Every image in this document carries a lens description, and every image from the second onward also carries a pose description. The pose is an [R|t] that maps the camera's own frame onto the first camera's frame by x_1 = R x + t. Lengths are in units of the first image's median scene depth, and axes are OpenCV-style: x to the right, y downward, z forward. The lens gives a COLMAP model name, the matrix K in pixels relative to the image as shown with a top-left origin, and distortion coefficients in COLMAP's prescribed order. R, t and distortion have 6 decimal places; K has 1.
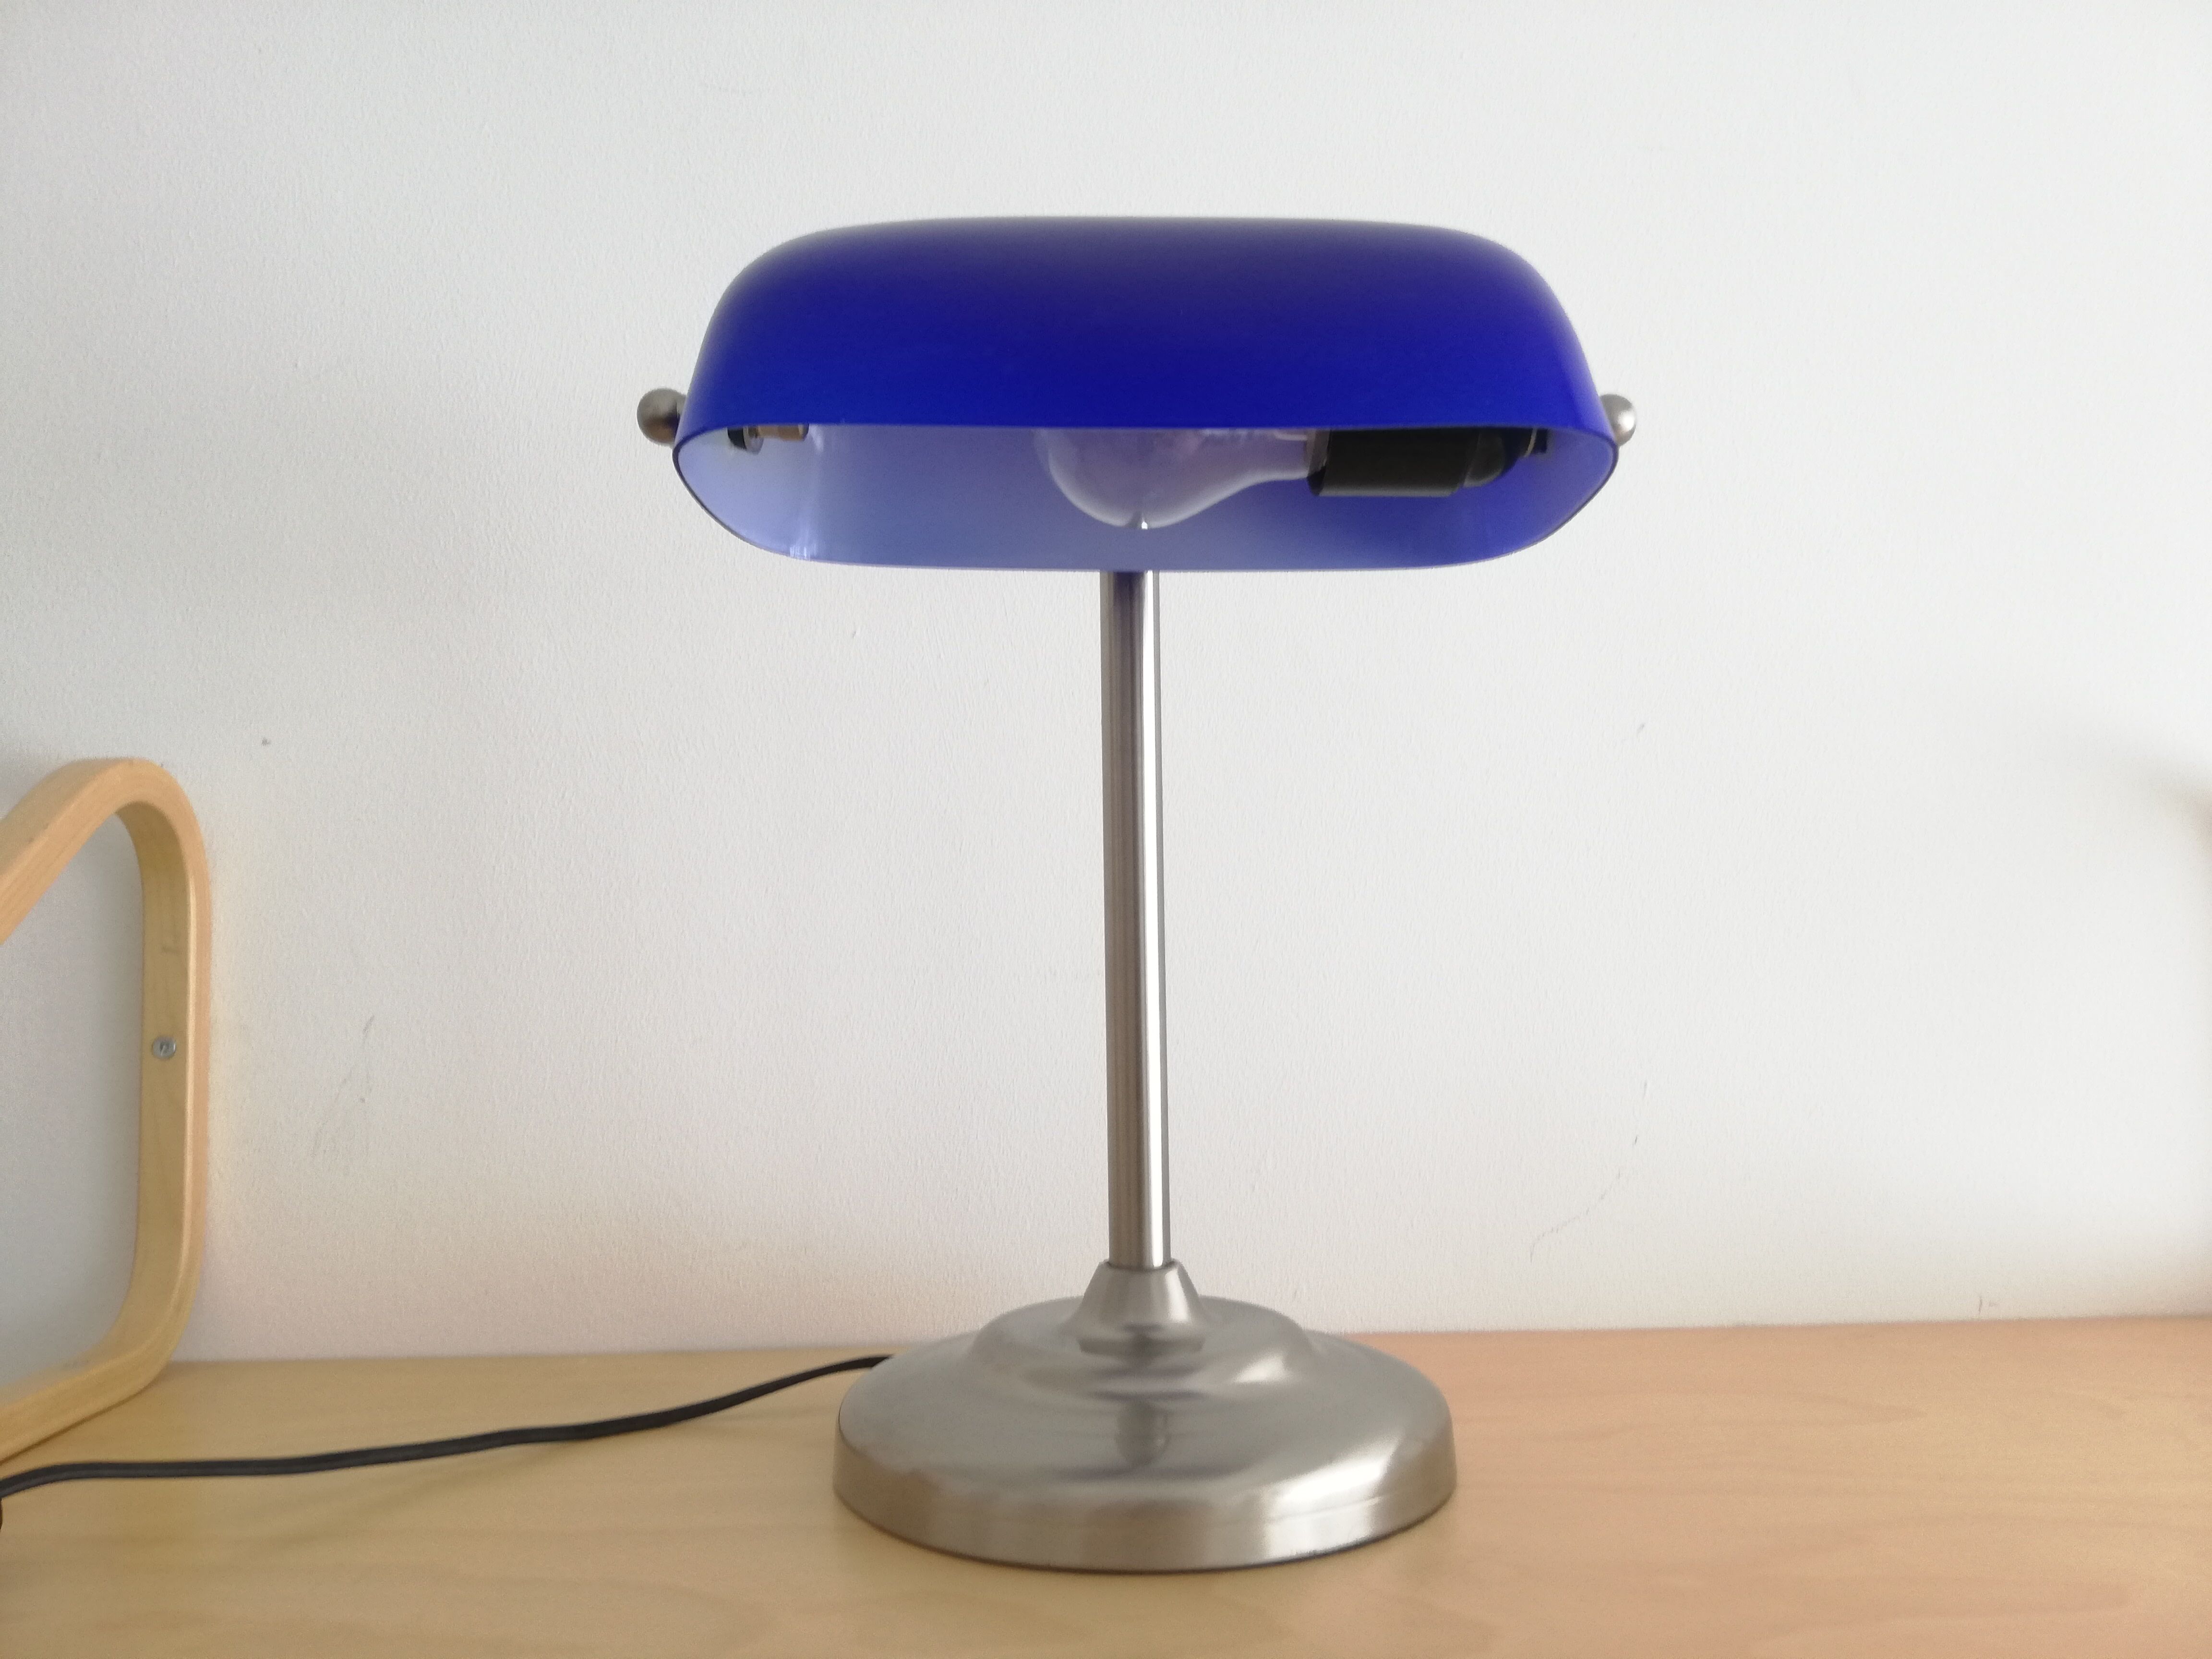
lens RADIAL K [[1685.6, 0, 1106.0], [0, 1685.6, 829.5], [0, 0, 1]] dist [0.012709, -0.048819]
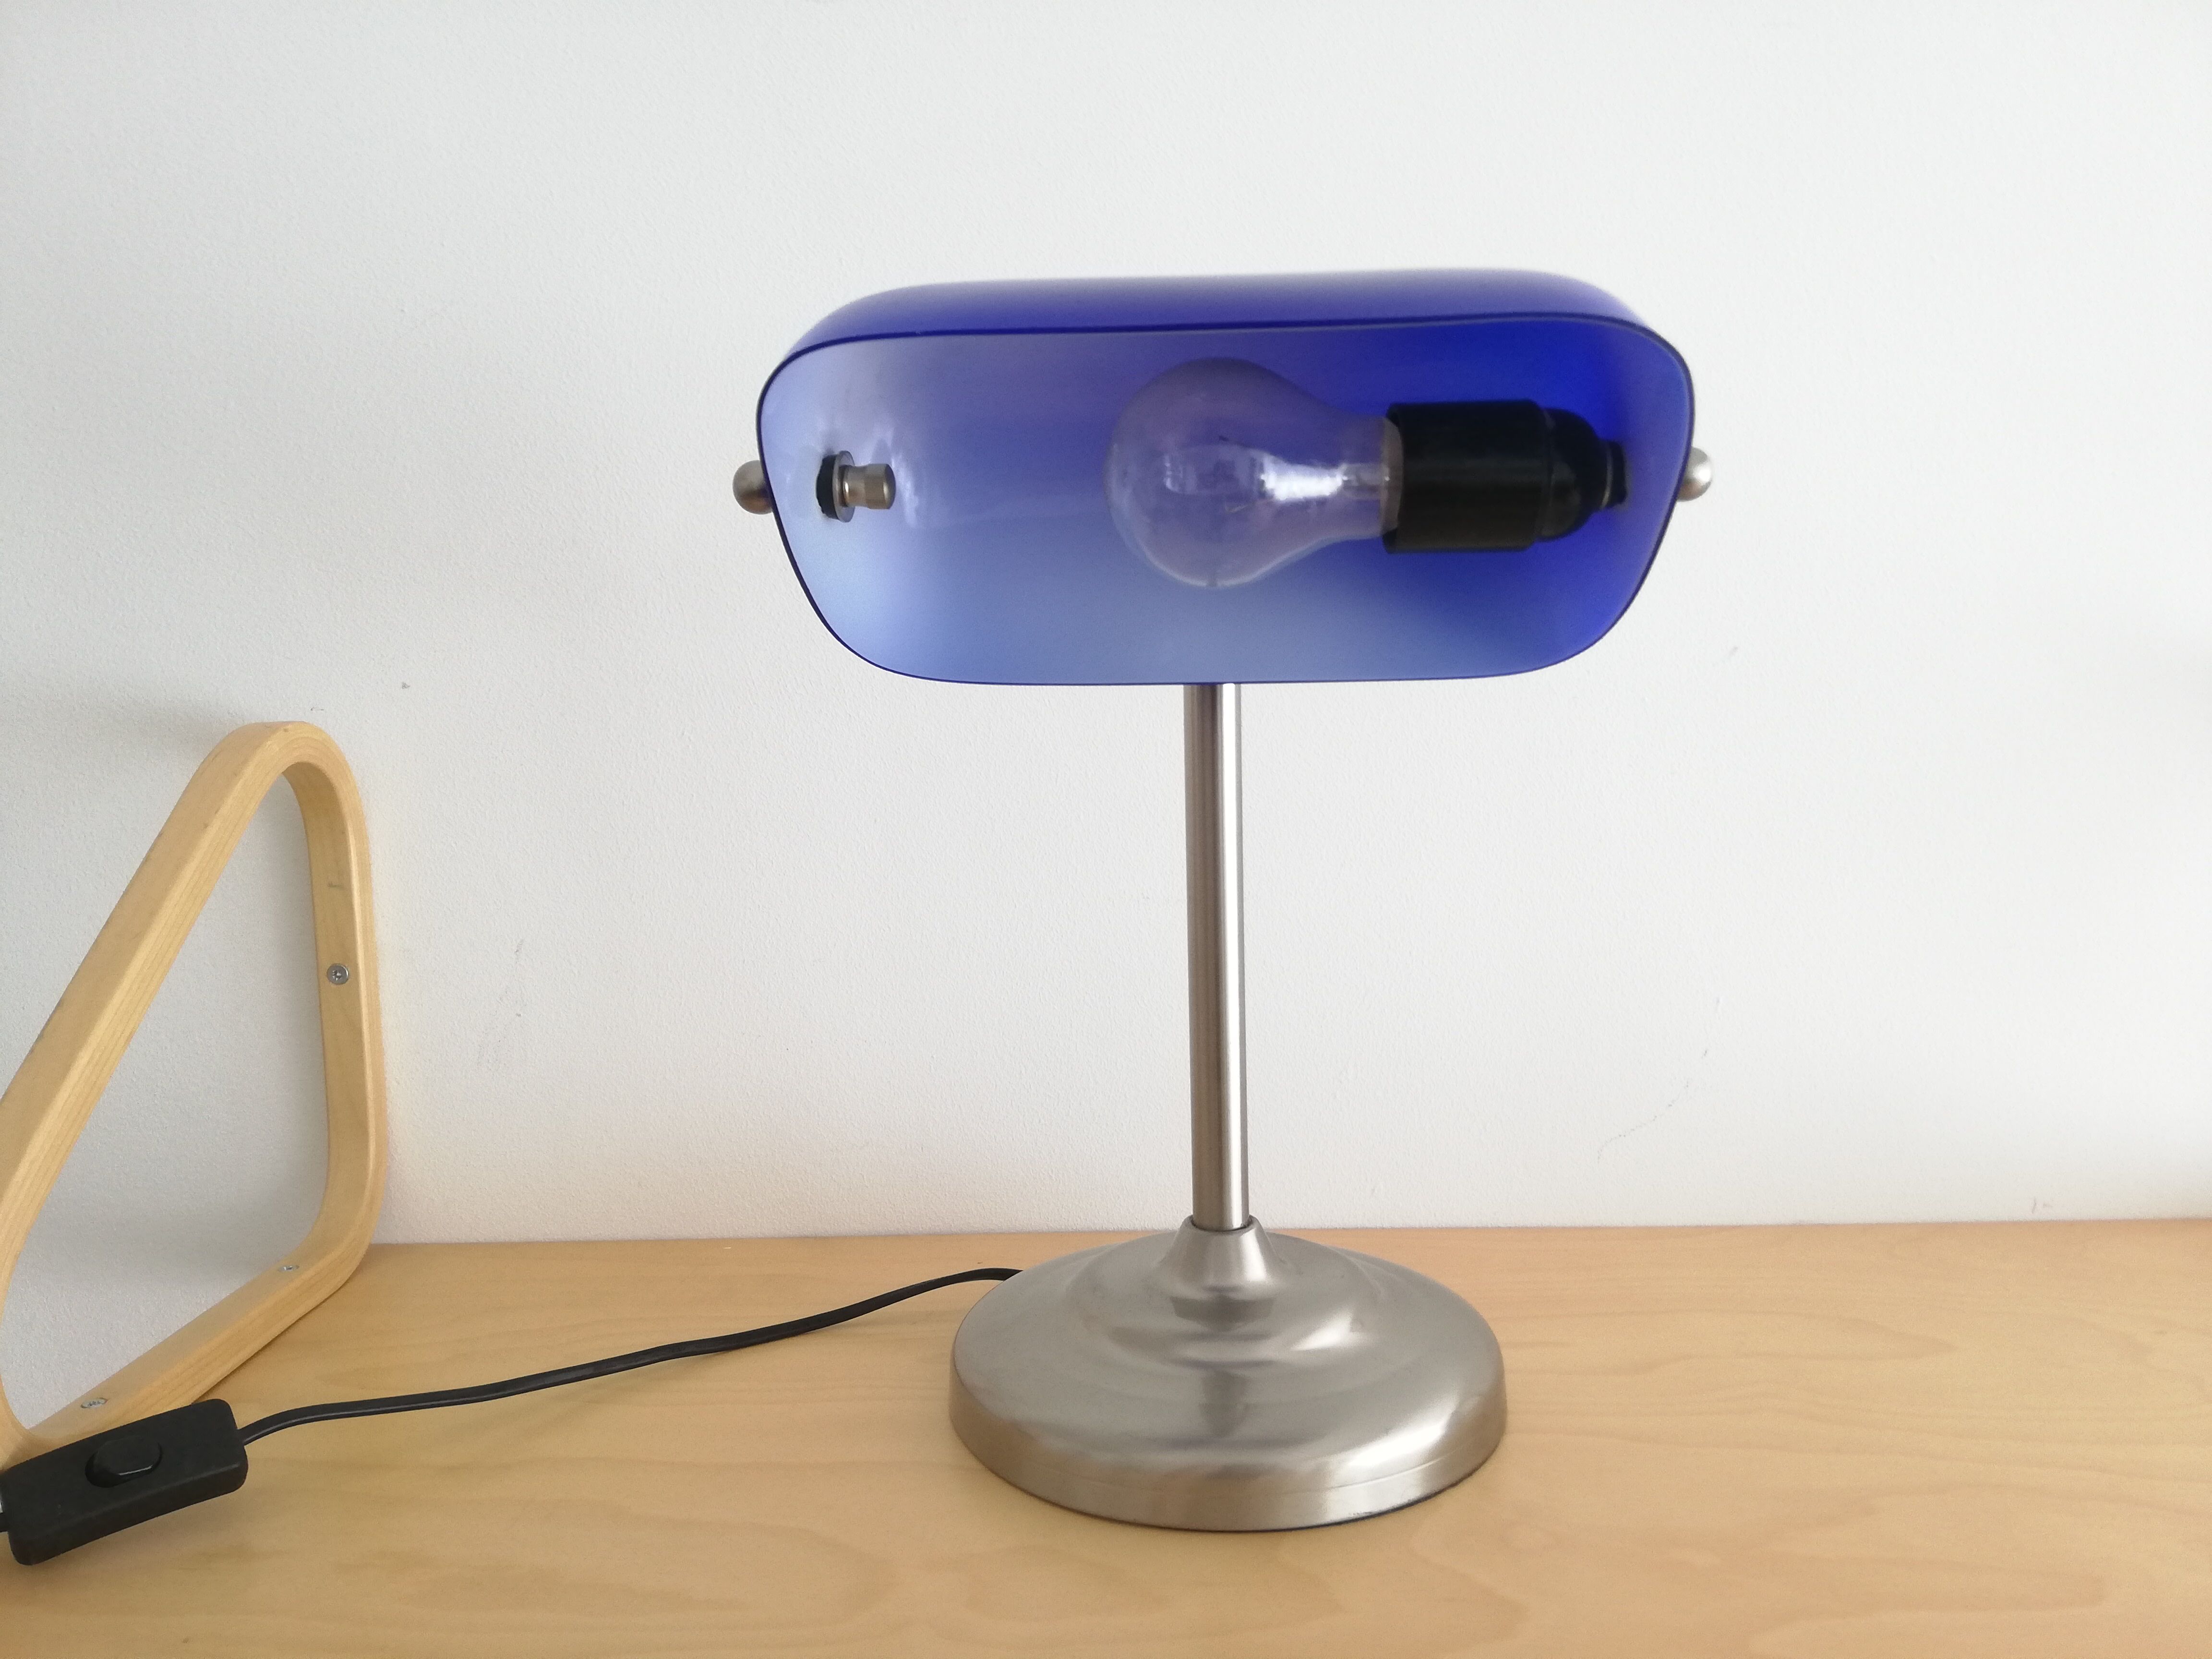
lens RADIAL K [[1685.6, 0, 1106.0], [0, 1685.6, 829.5], [0, 0, 1]] dist [0.012709, -0.048819]
pose [[0.997629, -0.000163, -0.068823, 0.018997], [0.011851, 0.985467, 0.169454, -0.168404], [0.067795, -0.169868, 0.983132, -0.037166]]
